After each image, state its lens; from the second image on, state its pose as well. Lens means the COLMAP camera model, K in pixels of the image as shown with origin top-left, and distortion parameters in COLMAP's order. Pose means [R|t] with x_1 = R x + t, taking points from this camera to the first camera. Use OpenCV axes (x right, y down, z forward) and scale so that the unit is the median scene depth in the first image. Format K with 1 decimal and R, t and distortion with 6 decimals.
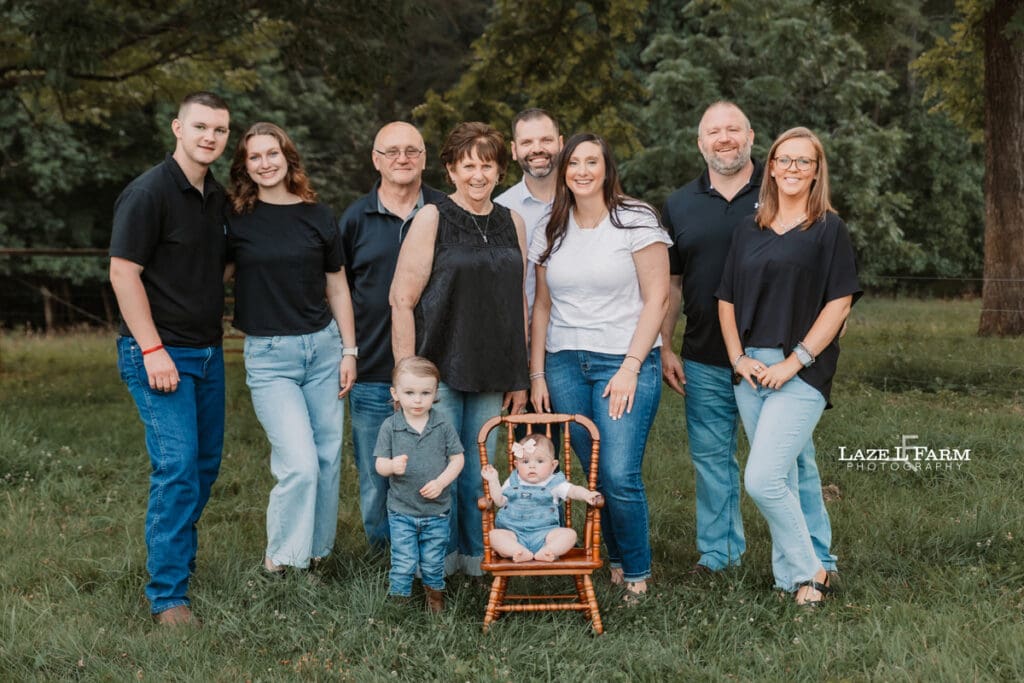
lens RADIAL K [[1758.1, 0, 512.0], [0, 1758.1, 341.5], [0, 0, 1]] dist [-0.029769, 0.121450]
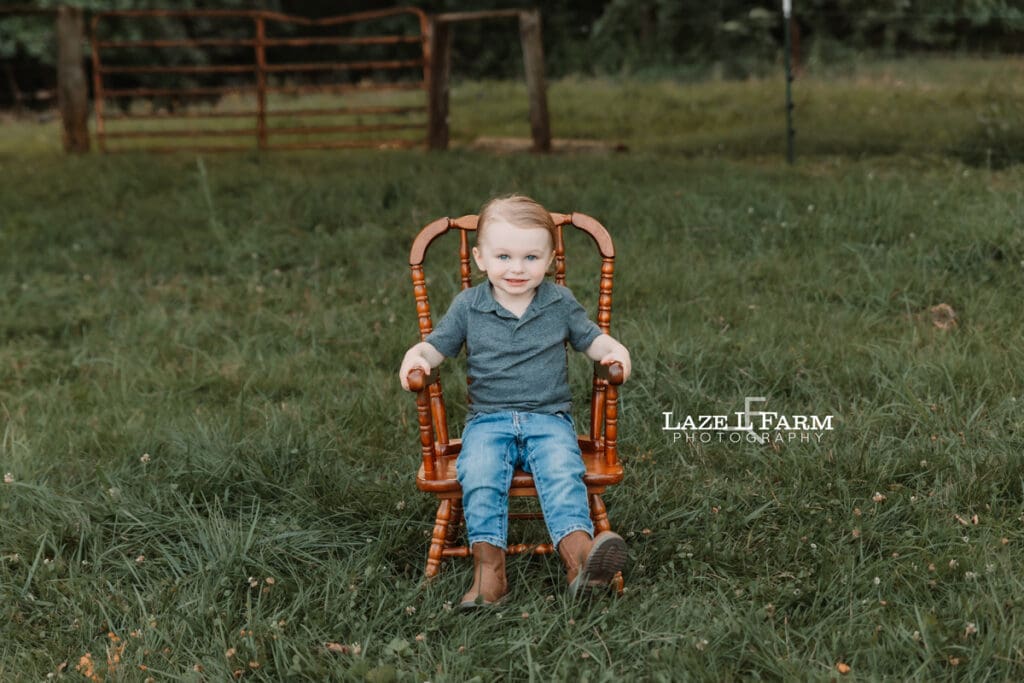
lens RADIAL K [[1925.3, 0, 464.9], [0, 1925.3, 340.5], [0, 0, 1]] dist [-0.017135, 0.160785]
pose [[0.999601, -0.018487, -0.021360, 0.008592], [0.020771, 0.993468, 0.112203, 0.006501], [0.019146, -0.112602, 0.993456, 0.241578]]
